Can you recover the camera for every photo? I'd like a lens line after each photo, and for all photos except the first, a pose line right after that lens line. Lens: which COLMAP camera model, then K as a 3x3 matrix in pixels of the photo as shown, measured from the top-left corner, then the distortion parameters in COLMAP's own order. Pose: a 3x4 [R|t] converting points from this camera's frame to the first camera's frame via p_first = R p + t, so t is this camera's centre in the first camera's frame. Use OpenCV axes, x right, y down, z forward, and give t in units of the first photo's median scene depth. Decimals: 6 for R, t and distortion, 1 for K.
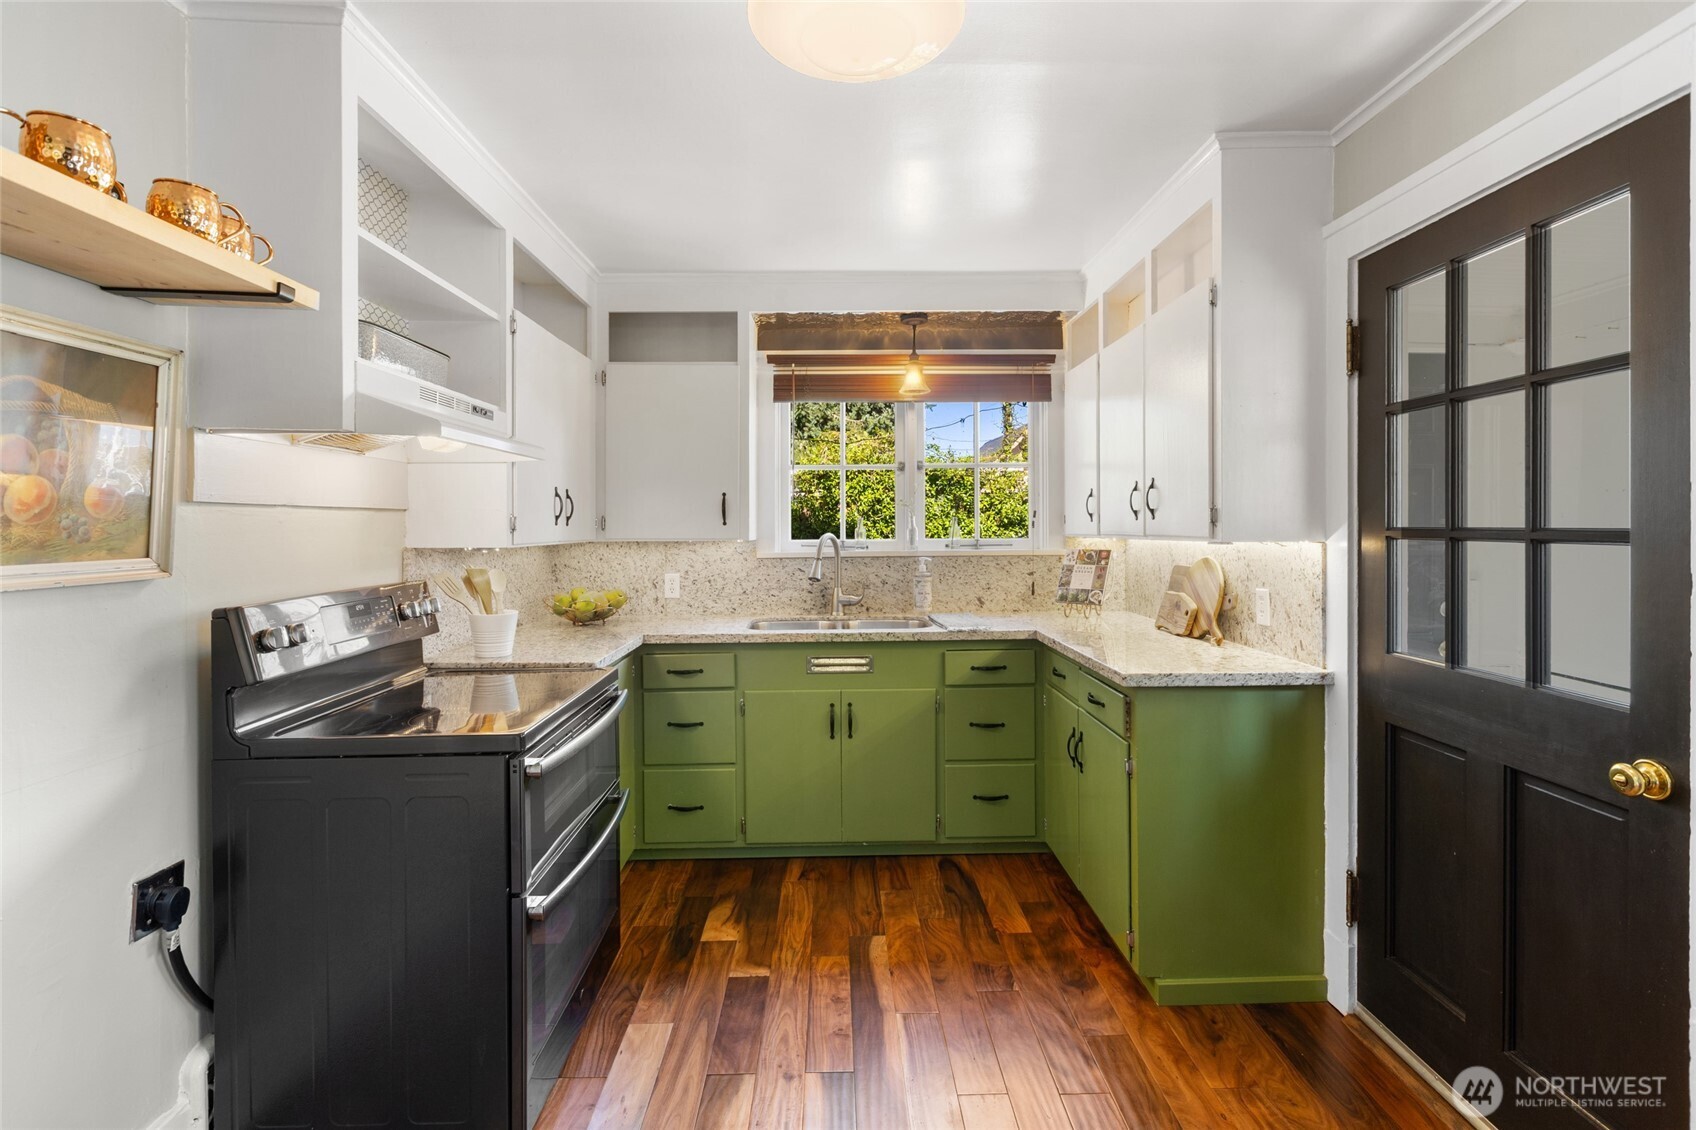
lens RADIAL K [[779.3, 0, 834.3], [0, 779.3, 531.0], [0, 0, 1]] dist [-0.001054, 0.000331]
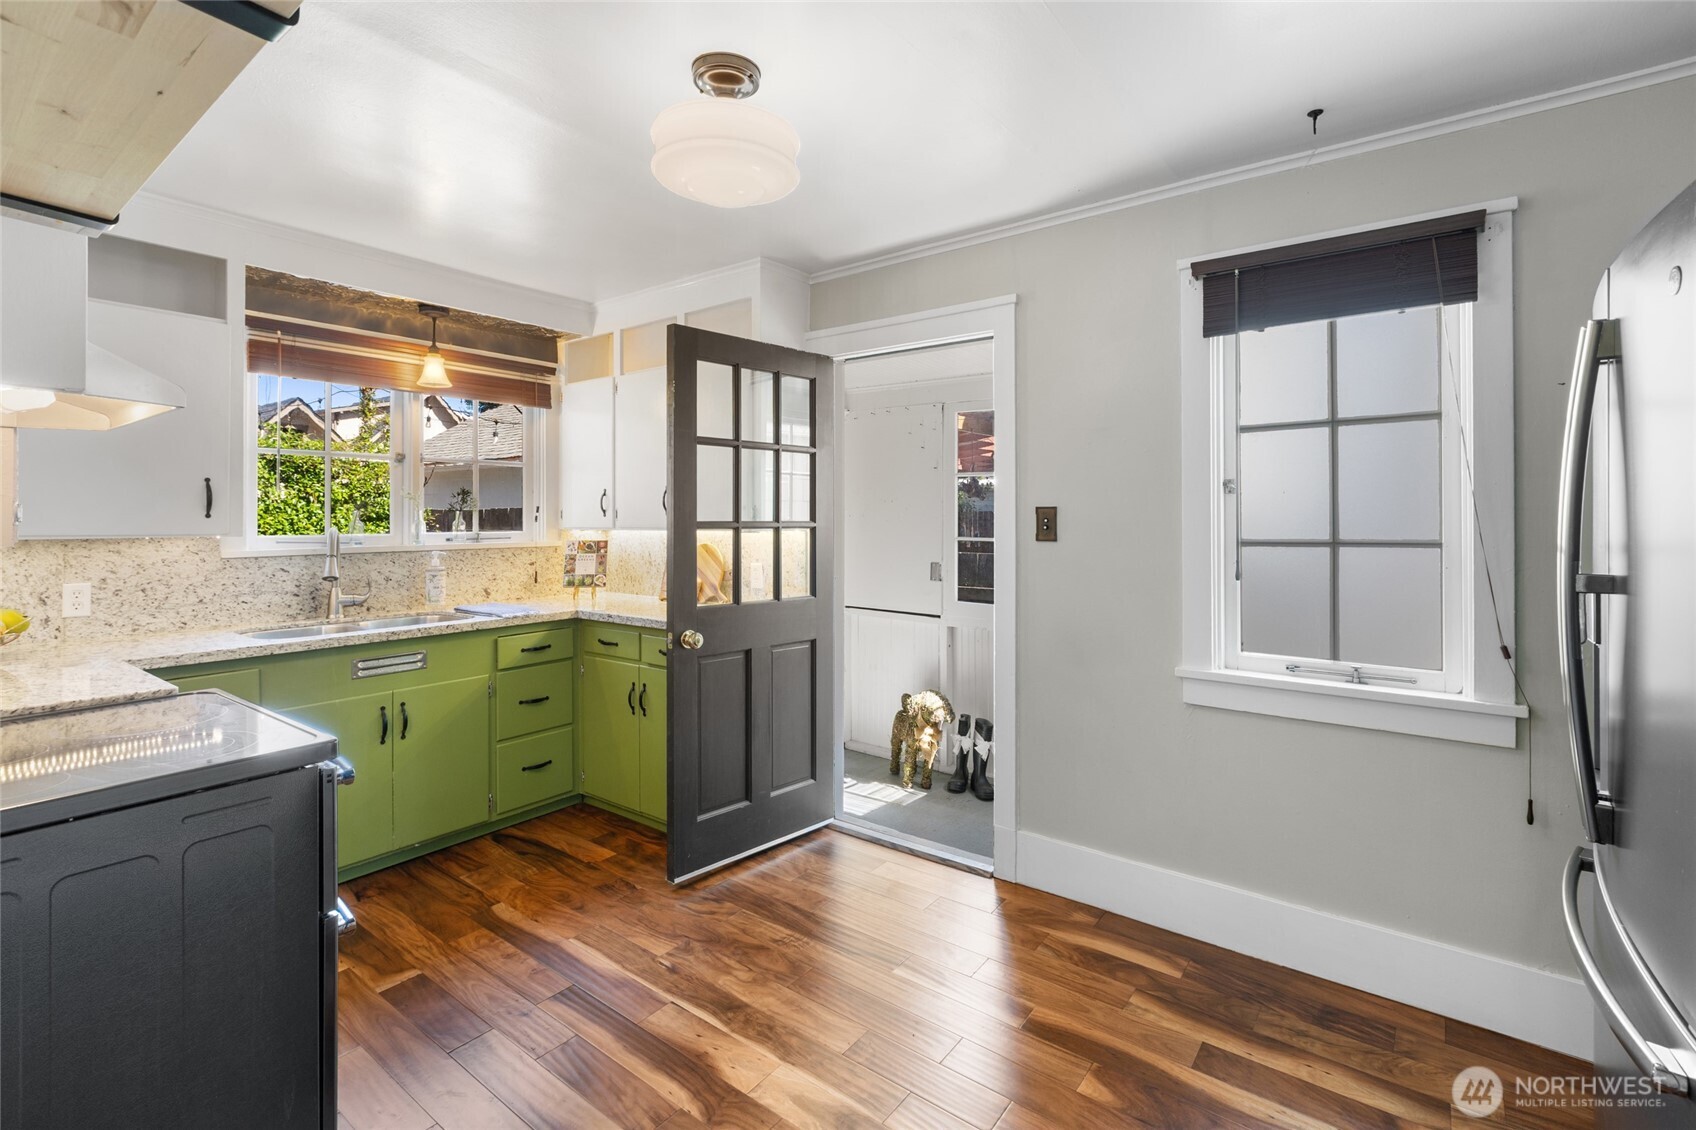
lens RADIAL K [[779.3, 0, 861.0], [0, 779.3, 518.4], [0, 0, 1]] dist [-0.001054, 0.000331]
pose [[0.604529, 0.005625, 0.796564, -0.372432], [0.003139, 0.999950, -0.009443, 0.003127], [-0.796577, 0.008209, 0.604481, -0.033110]]
